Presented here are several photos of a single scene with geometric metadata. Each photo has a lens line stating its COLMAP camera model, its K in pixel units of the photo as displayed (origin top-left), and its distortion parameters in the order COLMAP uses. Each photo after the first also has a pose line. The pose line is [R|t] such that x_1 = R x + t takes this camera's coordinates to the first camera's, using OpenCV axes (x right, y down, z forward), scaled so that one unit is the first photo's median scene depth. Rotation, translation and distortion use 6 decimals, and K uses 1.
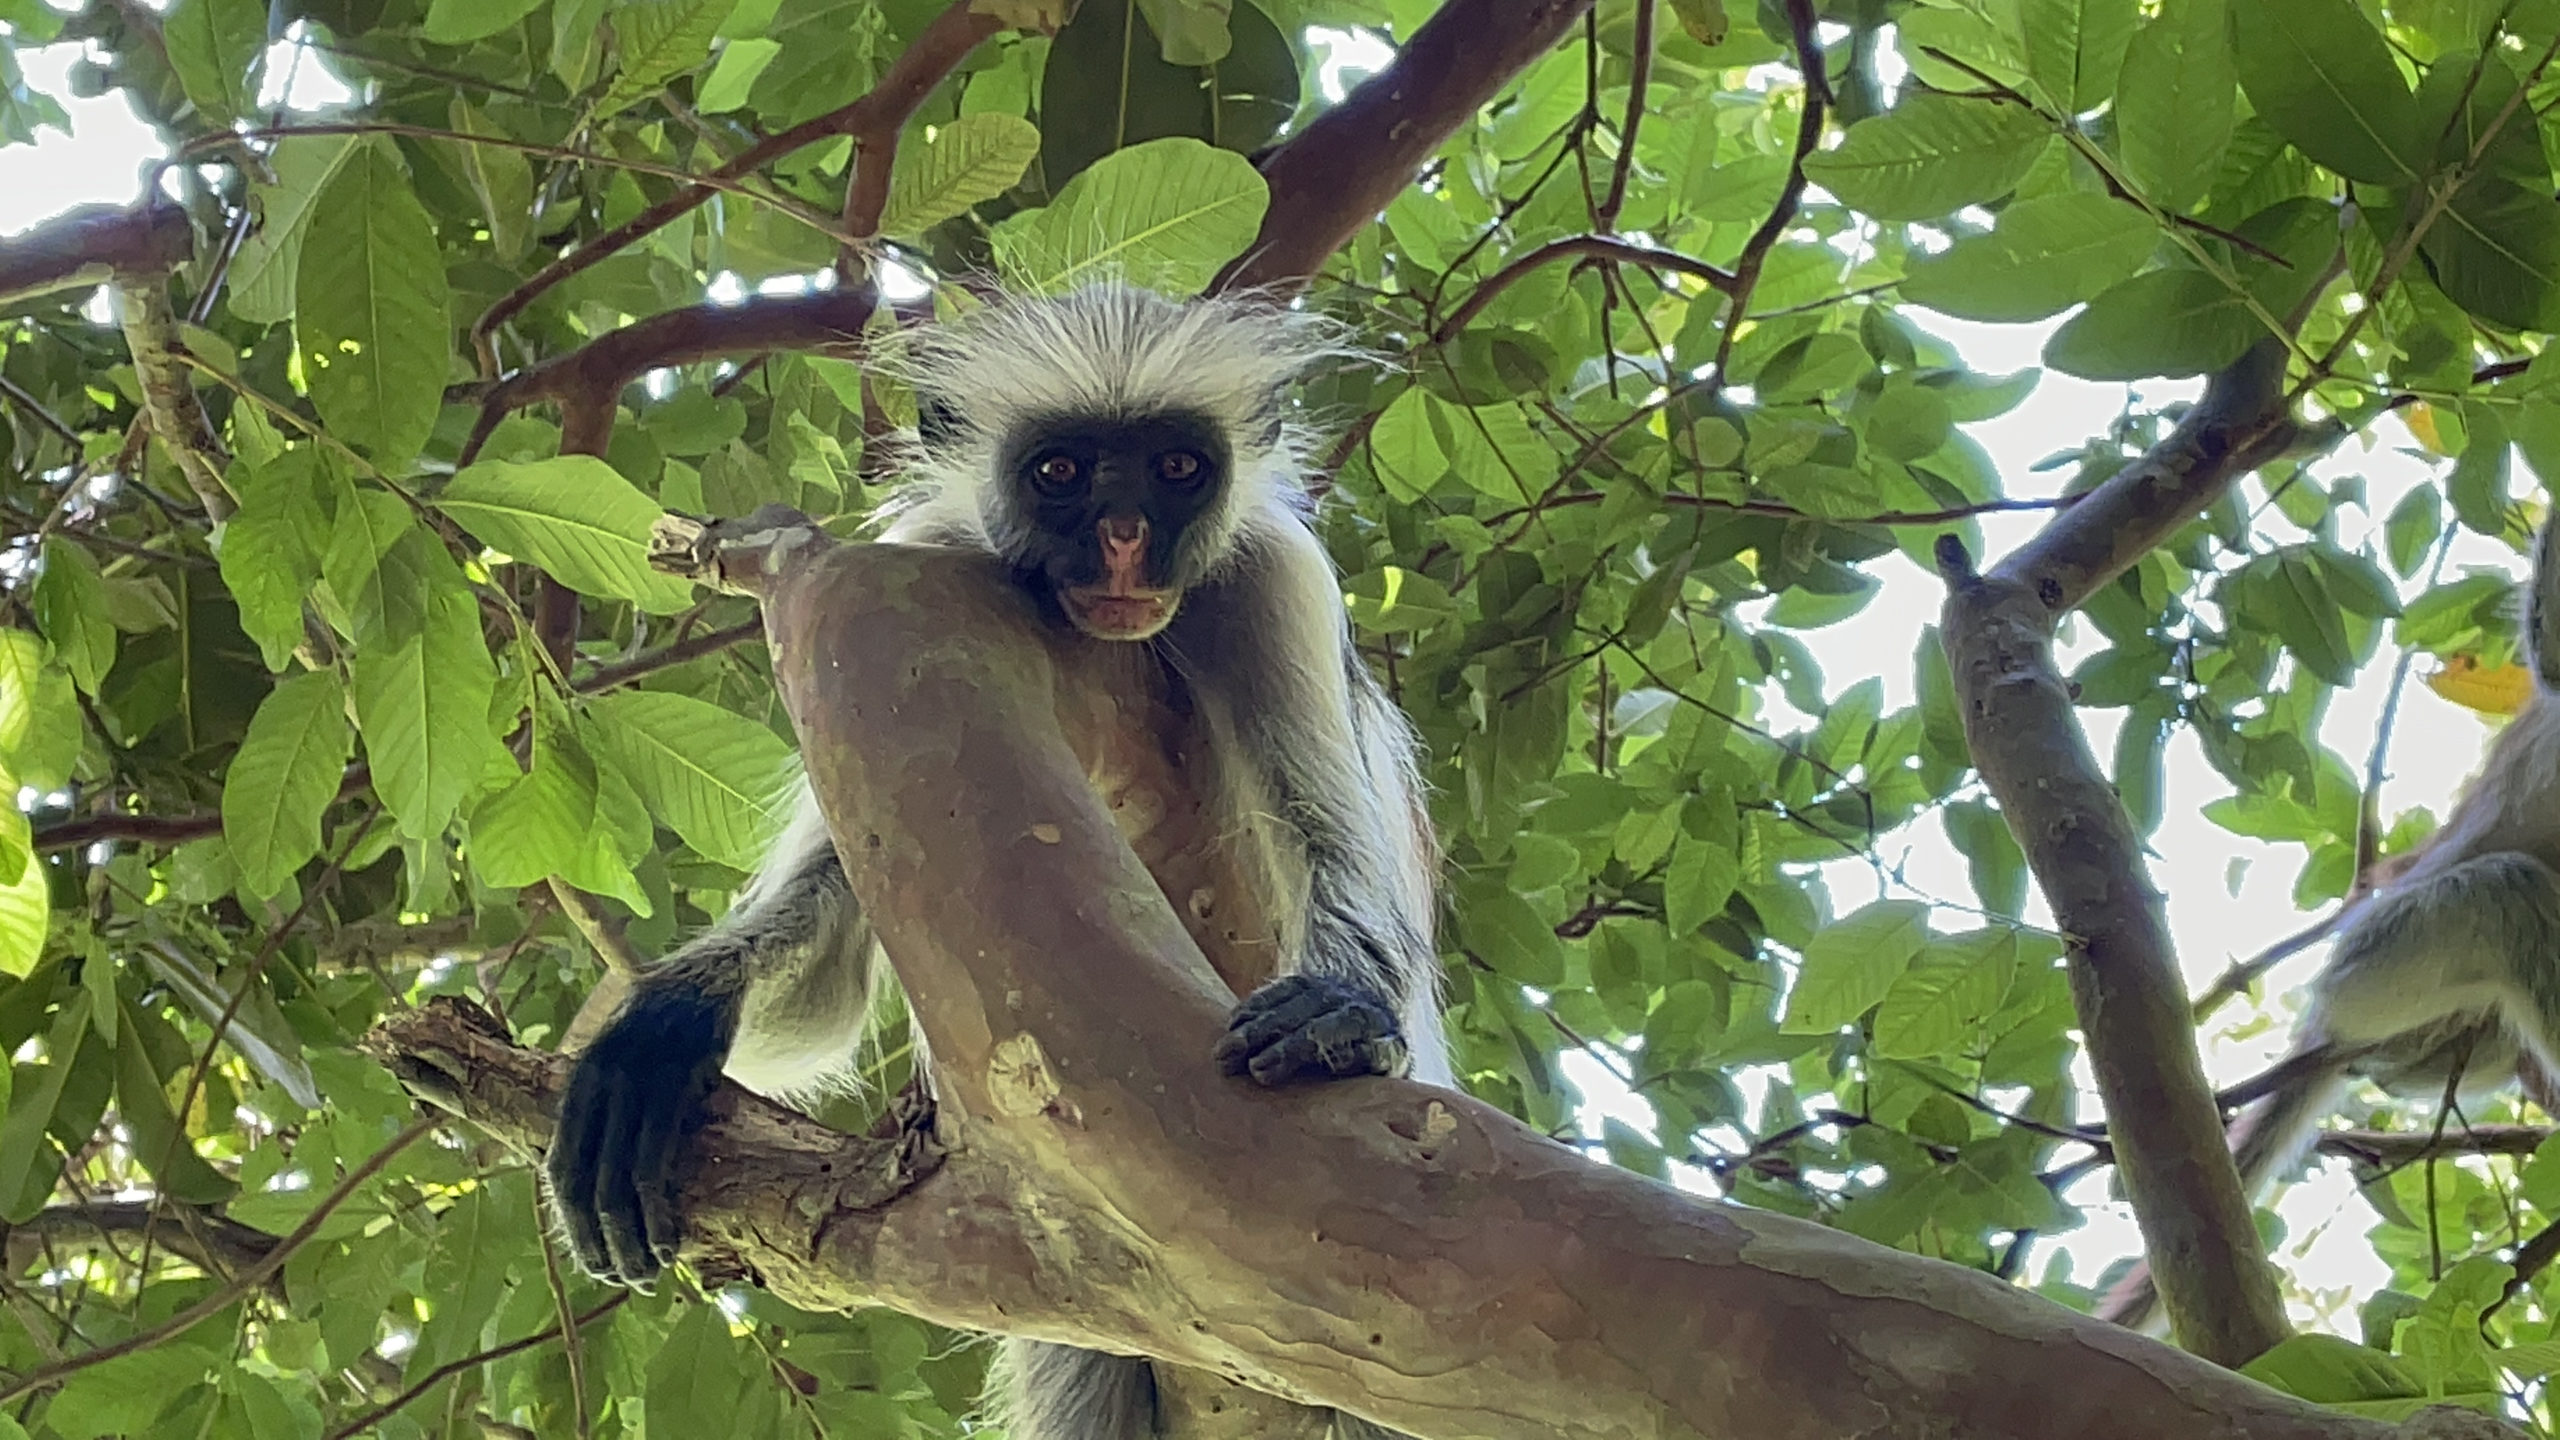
lens RADIAL K [[4210.2, 0, 1271.8], [0, 4210.2, 722.6], [0, 0, 1]] dist [0.211138, -0.044552]
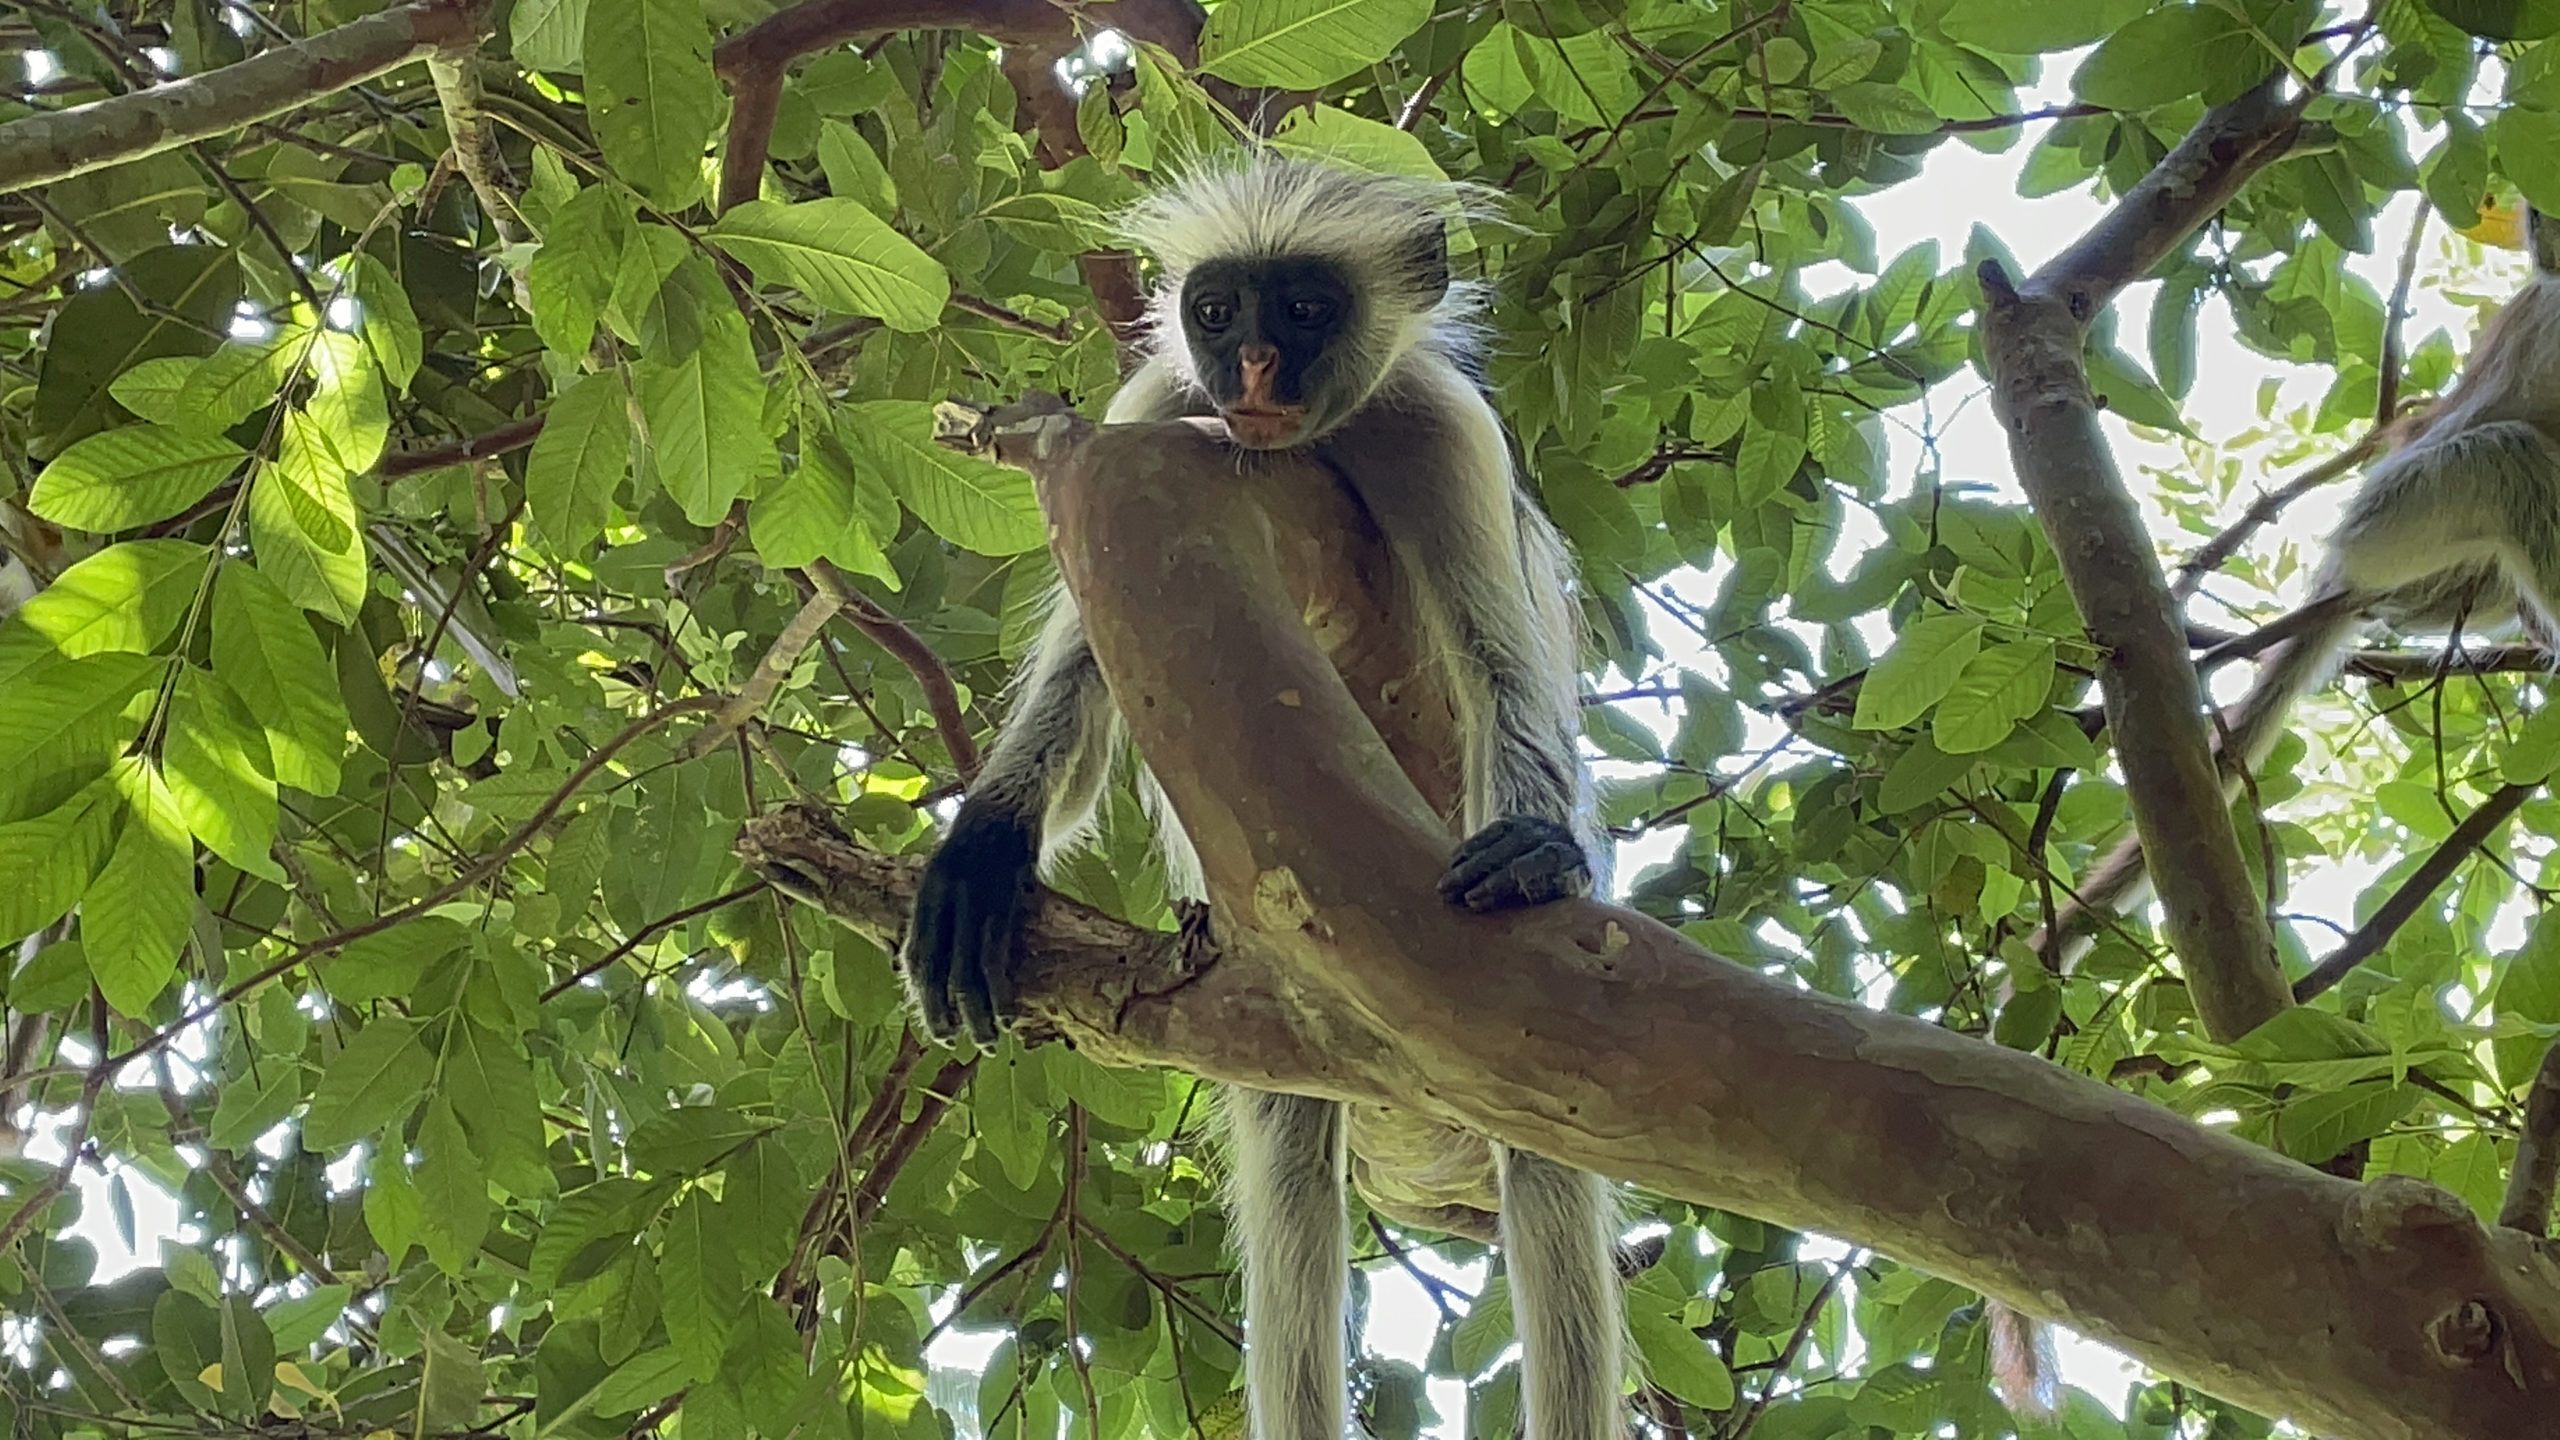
lens RADIAL K [[4210.2, 0, 1271.8], [0, 4210.2, 722.6], [0, 0, 1]] dist [0.211138, -0.044552]
pose [[0.999431, -0.031840, -0.011116, -0.040029], [0.033096, 0.989356, 0.141700, -0.128252], [0.006486, -0.141987, 0.989847, -0.215021]]
